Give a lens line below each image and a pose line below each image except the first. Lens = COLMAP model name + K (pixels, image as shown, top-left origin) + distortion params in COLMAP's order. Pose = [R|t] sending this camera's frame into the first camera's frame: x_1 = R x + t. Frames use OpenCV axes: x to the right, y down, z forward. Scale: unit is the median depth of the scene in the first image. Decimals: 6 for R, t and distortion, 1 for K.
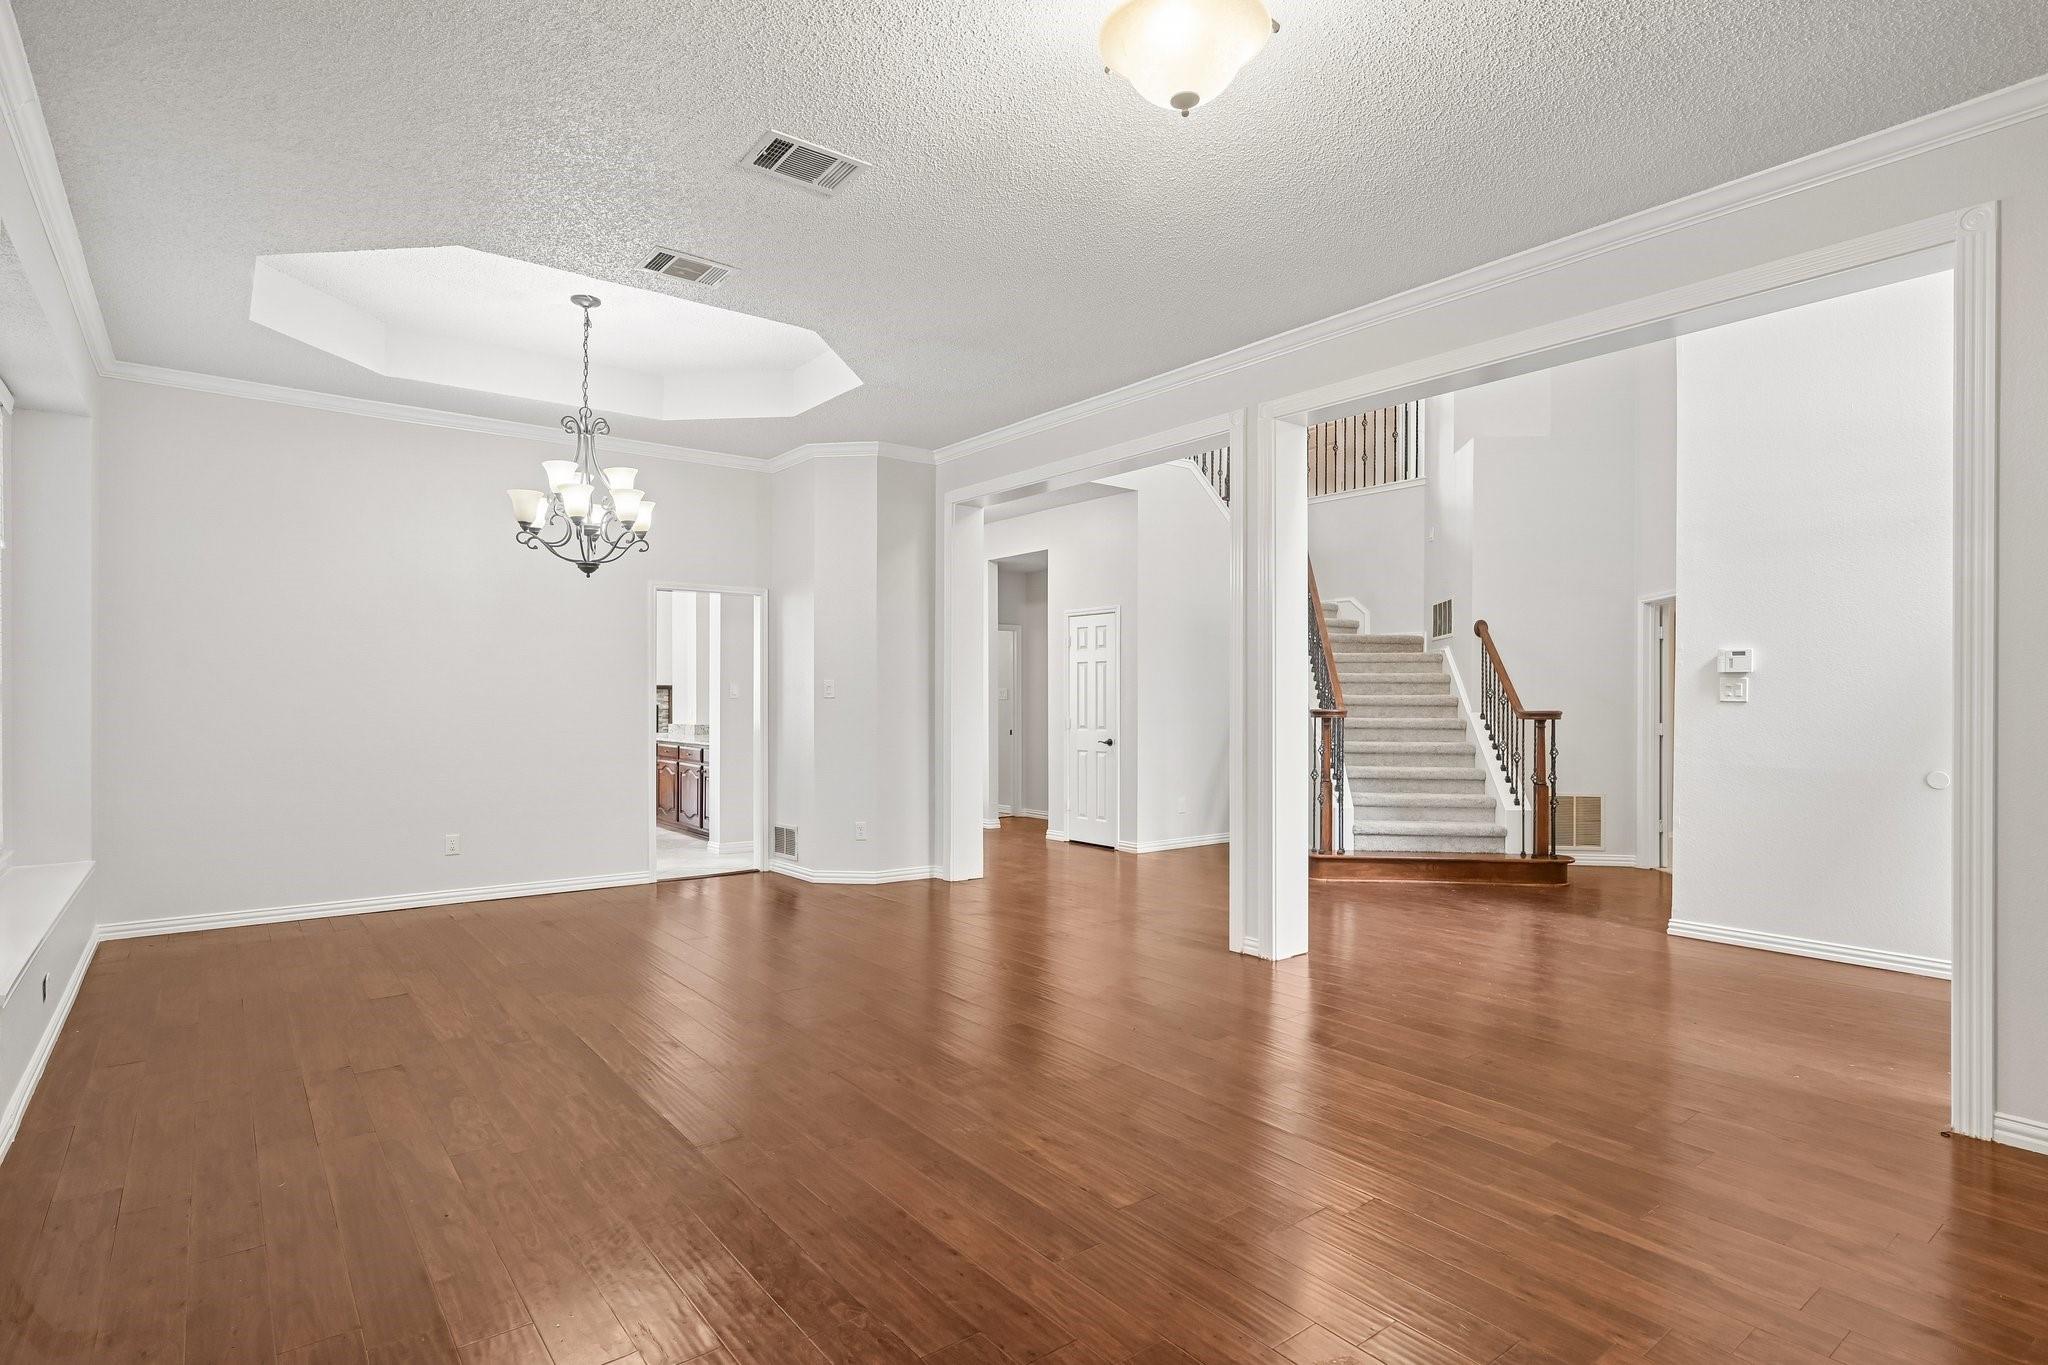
lens RADIAL K [[1049.0, 0, 1027.4], [0, 1049.0, 690.4], [0, 0, 1]] dist [0.003179, 0.000380]
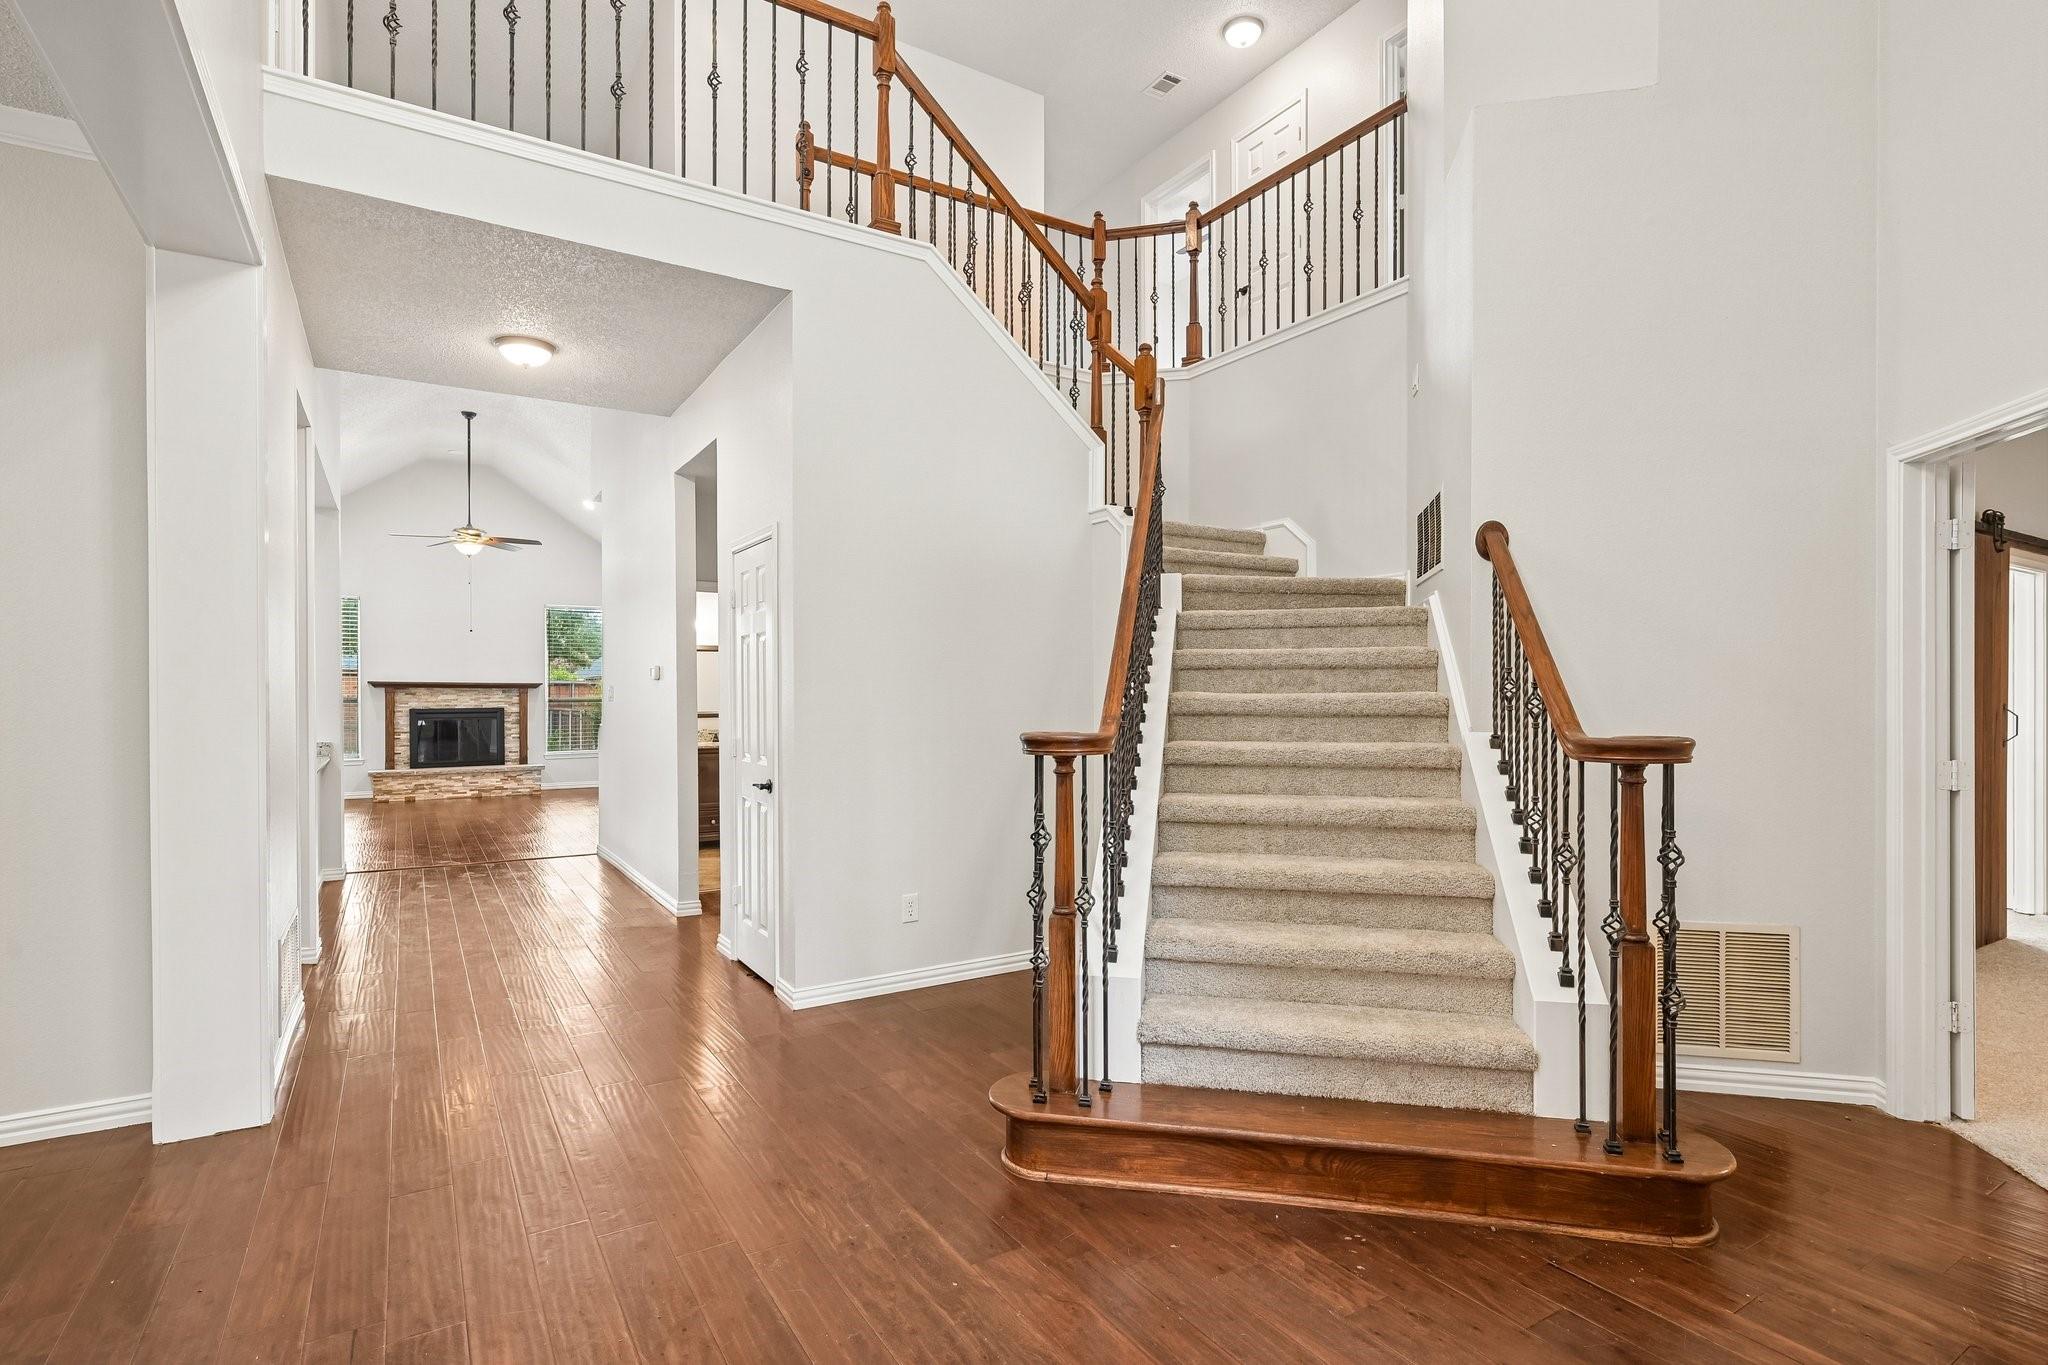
lens RADIAL K [[997.9, 0, 1019.1], [0, 997.9, 687.7], [0, 0, 1]] dist [-0.002944, -0.000106]
pose [[0.993333, -0.007792, -0.115016, 0.287983], [0.008387, 0.999954, 0.004687, -0.001397], [0.114974, -0.005620, 0.993353, 0.572282]]
